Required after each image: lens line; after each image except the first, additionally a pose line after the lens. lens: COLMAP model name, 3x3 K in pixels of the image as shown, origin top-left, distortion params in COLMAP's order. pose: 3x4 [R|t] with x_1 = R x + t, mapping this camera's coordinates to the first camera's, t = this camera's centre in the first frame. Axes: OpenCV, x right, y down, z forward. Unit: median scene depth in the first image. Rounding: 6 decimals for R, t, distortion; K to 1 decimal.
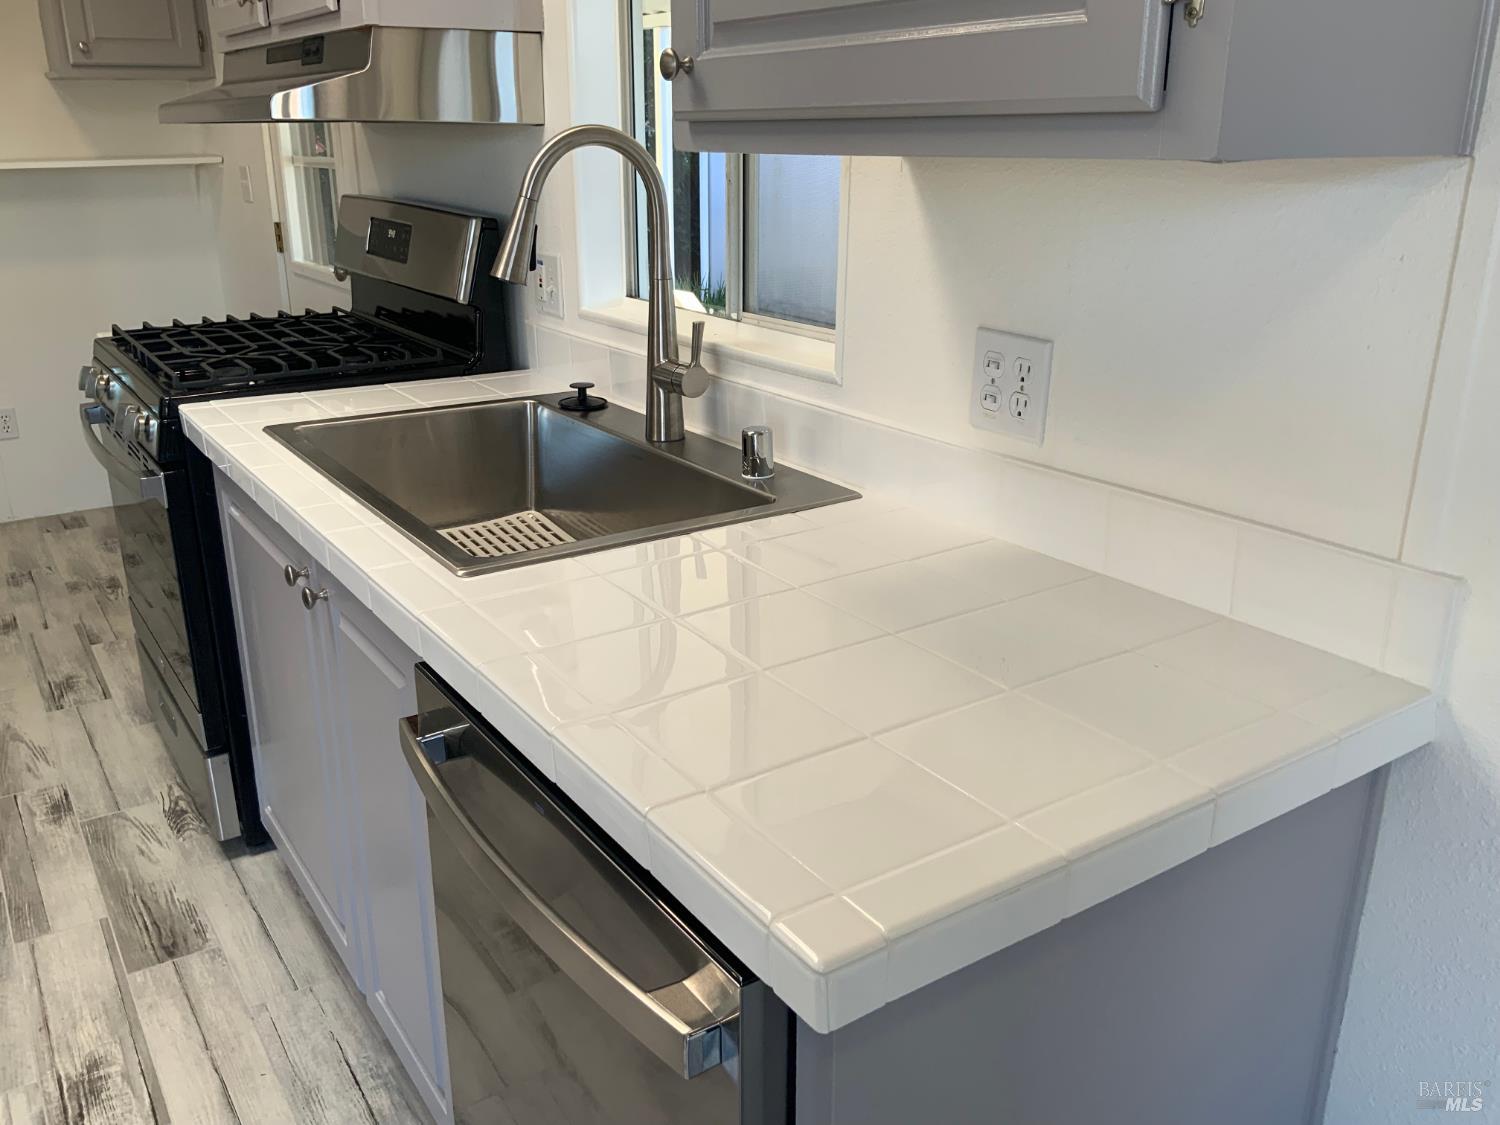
lens RADIAL K [[1221.5, 0, 750.0], [0, 1221.5, 562.5], [0, 0, 1]] dist [0.051980, -0.085406]
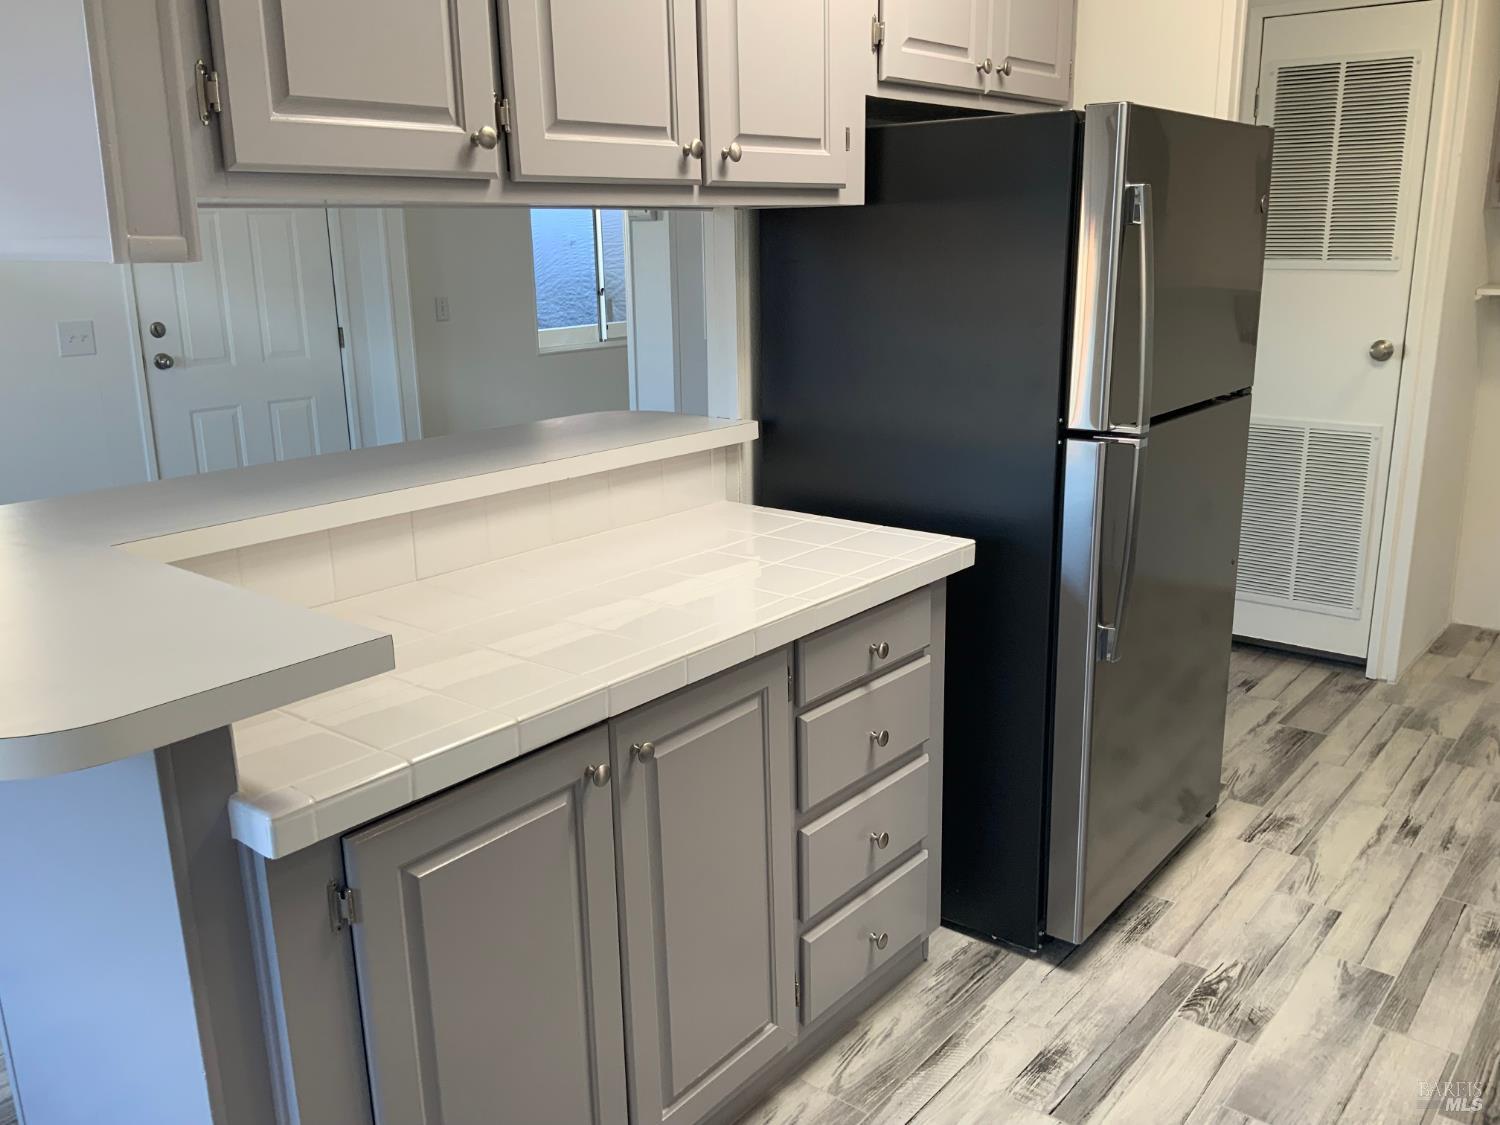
lens RADIAL K [[1230.1, 0, 753.0], [0, 1230.1, 557.5], [0, 0, 1]] dist [0.085053, -0.151320]
pose [[0.283264, 0.230524, -0.930924, 0.169464], [-0.298641, 0.943622, 0.142797, -0.069867], [0.911359, 0.237563, 0.336139, 0.045268]]
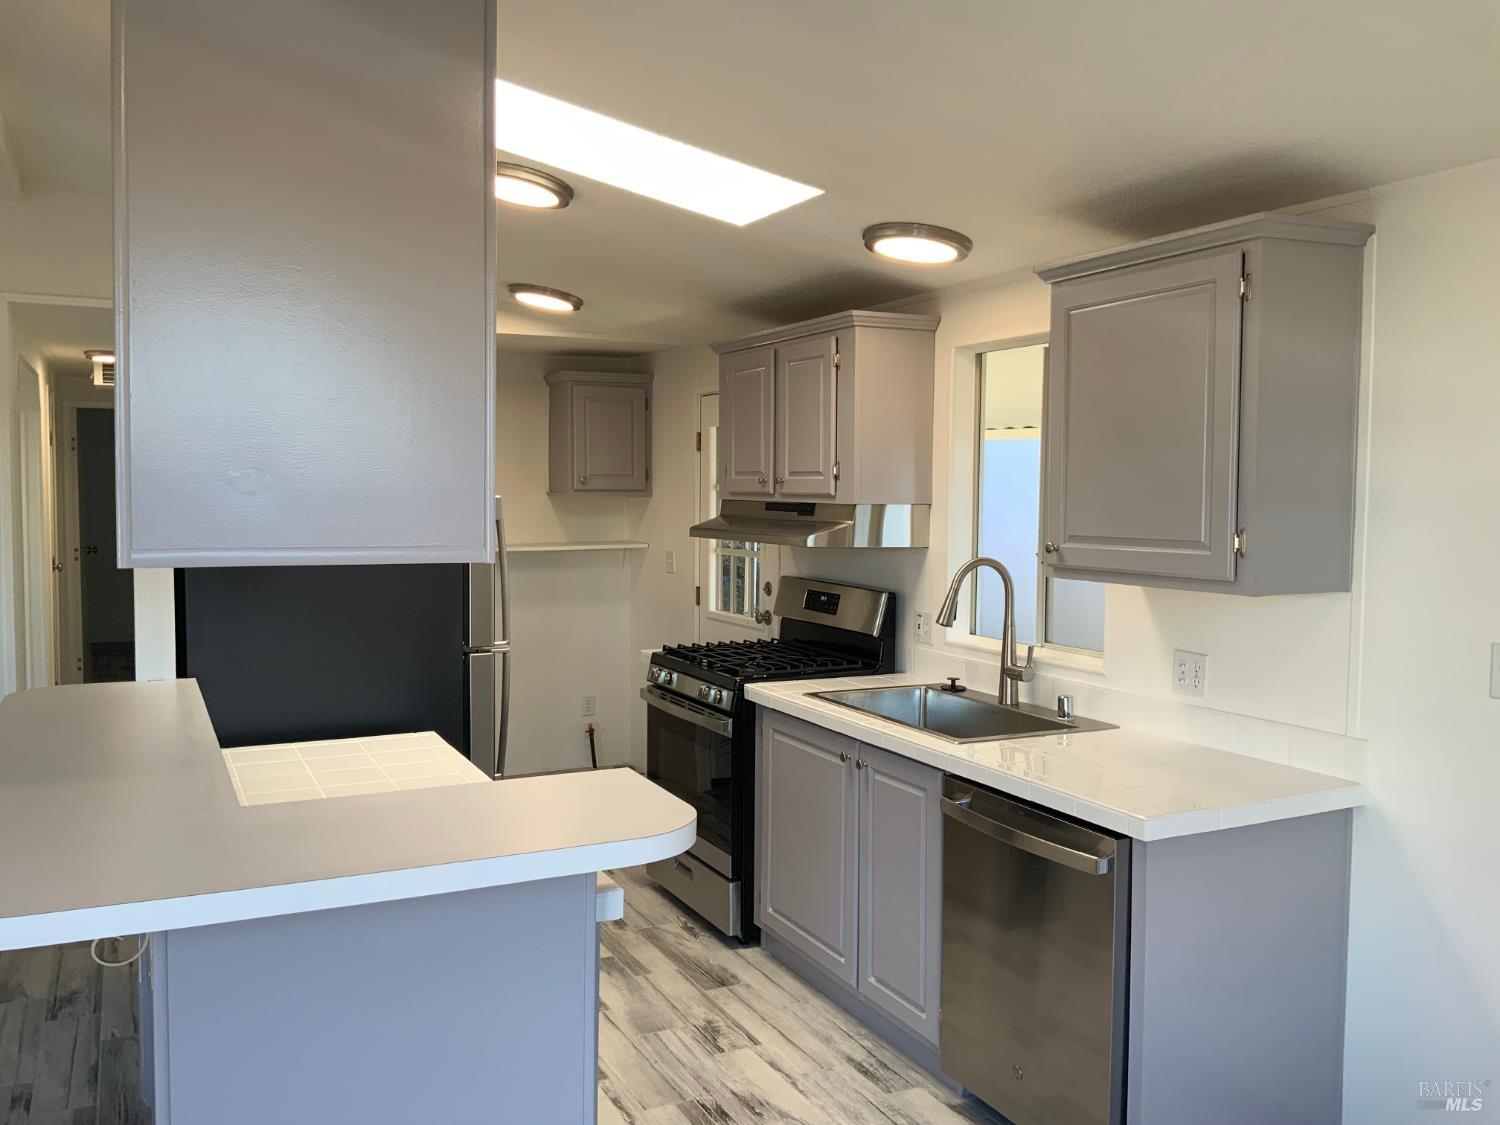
lens RADIAL K [[1237.4, 0, 756.2], [0, 1237.4, 555.2], [0, 0, 1]] dist [0.098643, -0.084911]
pose [[0.992768, 0.014643, -0.119154, -0.214491], [-0.047534, 0.959362, -0.278146, 0.223635], [0.110239, 0.281798, 0.953120, -0.938107]]
